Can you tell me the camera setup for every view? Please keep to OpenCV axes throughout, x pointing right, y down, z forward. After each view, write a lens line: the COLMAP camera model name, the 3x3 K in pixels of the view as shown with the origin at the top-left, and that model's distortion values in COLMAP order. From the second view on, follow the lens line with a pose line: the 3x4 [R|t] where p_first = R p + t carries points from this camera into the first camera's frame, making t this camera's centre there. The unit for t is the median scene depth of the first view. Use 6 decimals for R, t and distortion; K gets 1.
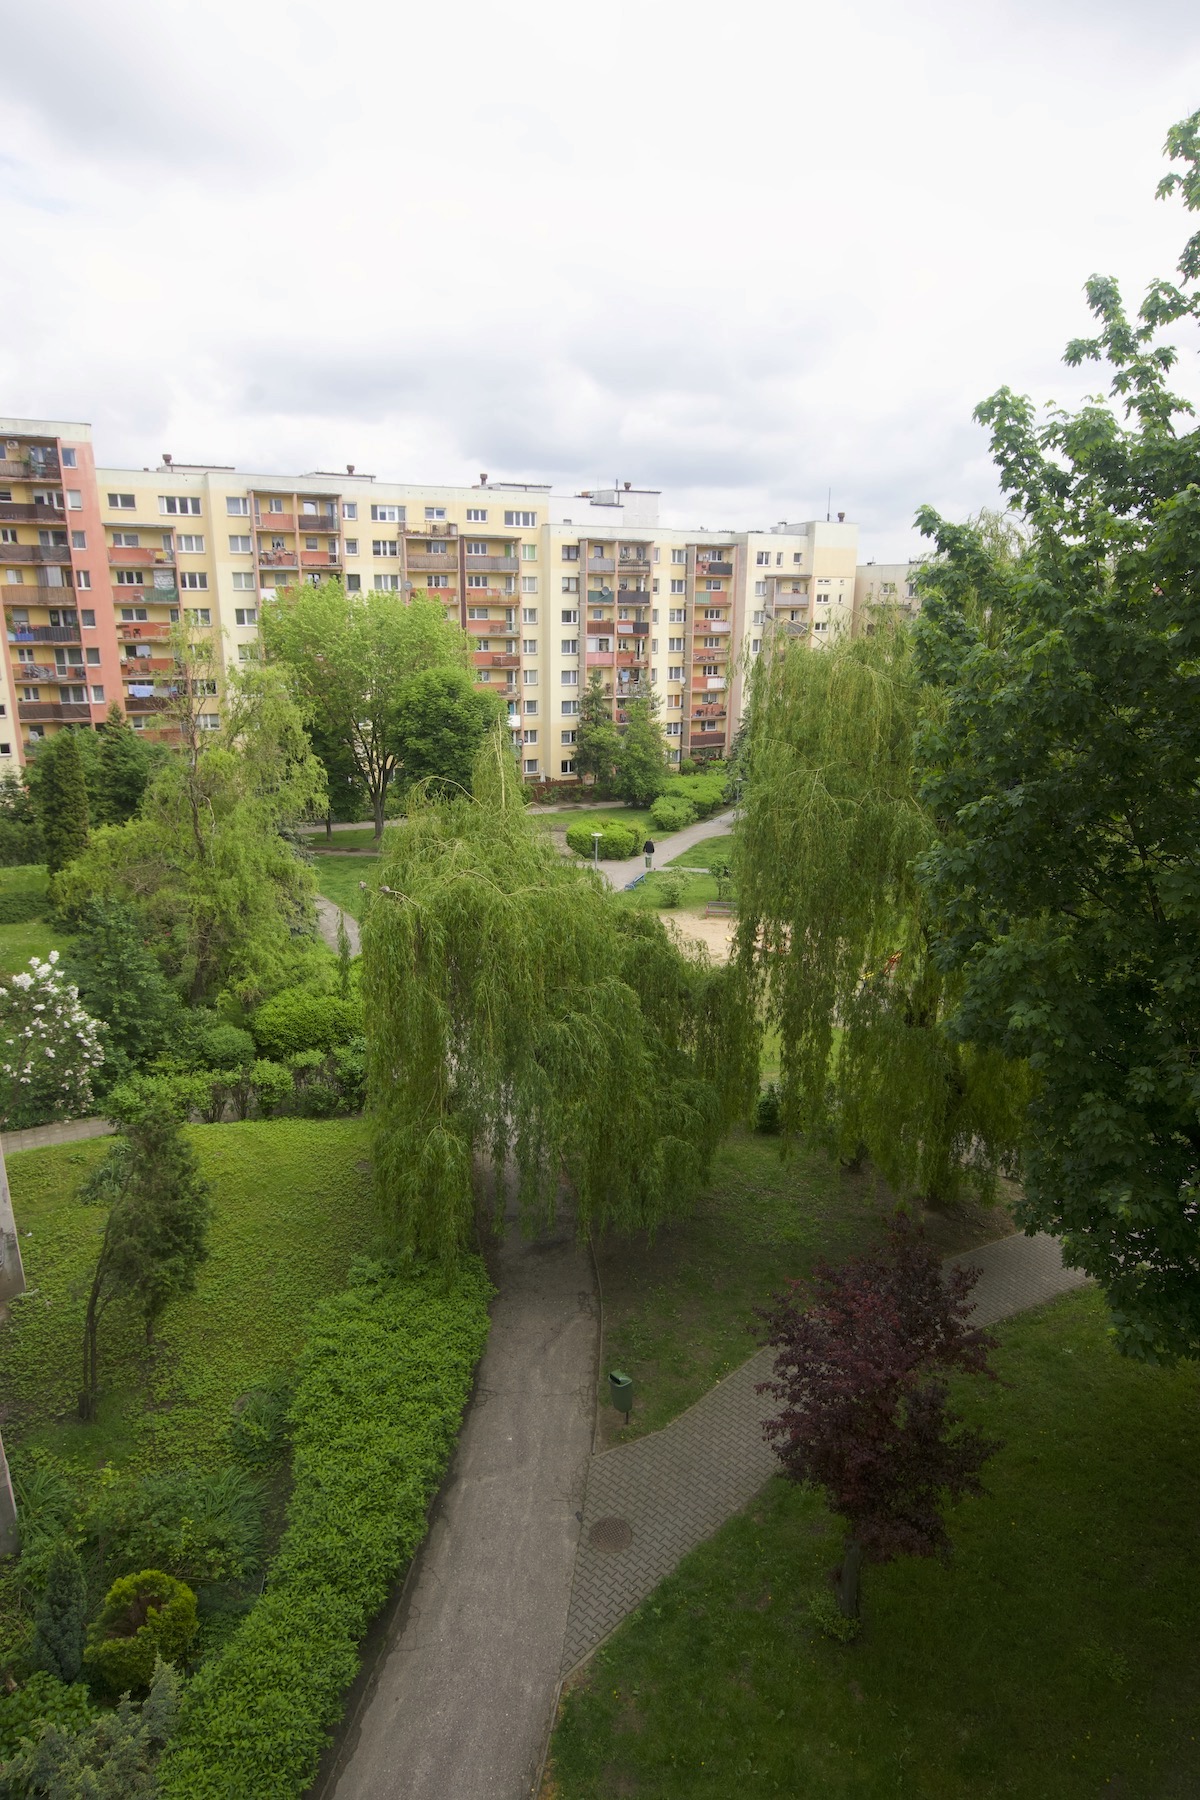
lens RADIAL K [[1091.6, 0, 598.6], [0, 1091.6, 906.5], [0, 0, 1]] dist [-0.015345, 0.012633]
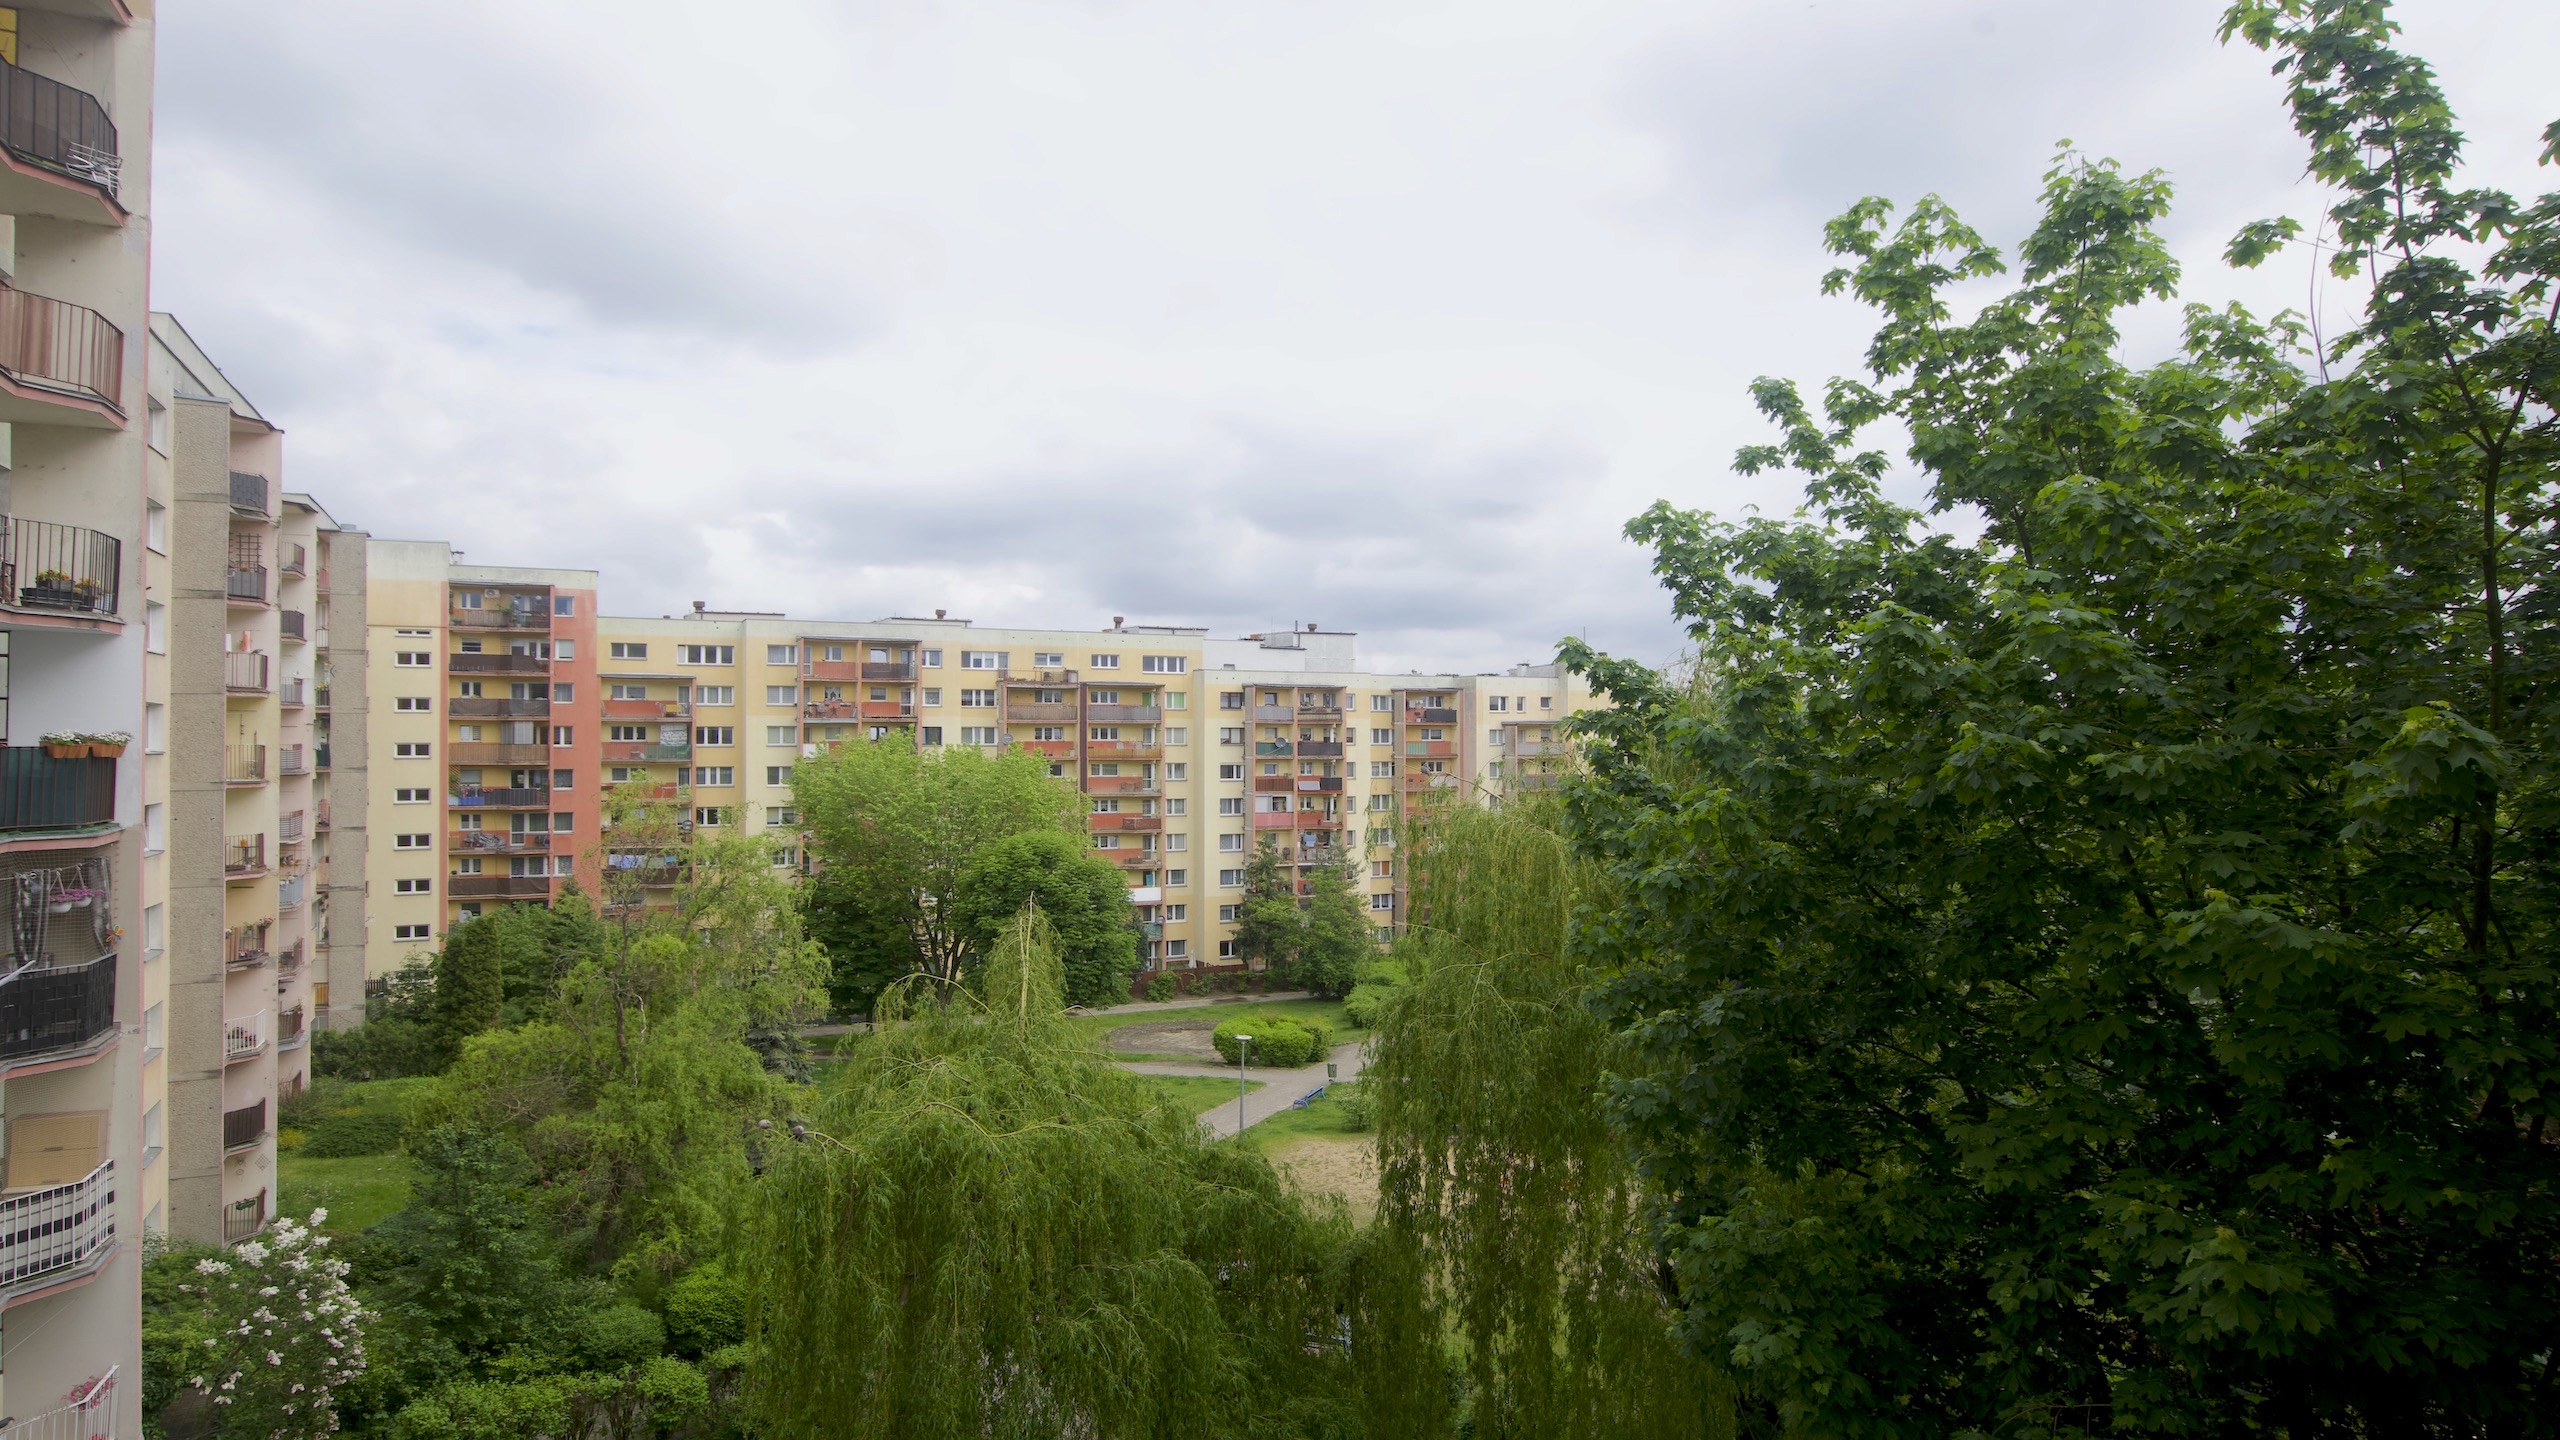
lens RADIAL K [[1205.0, 0, 1277.9], [0, 1205.0, 718.4], [0, 0, 1]] dist [-0.008433, 0.003079]
pose [[0.991186, -0.011494, -0.131976, 0.200572], [-0.028075, 0.955374, -0.294063, -0.042409], [0.129466, 0.295177, 0.946630, 0.143374]]
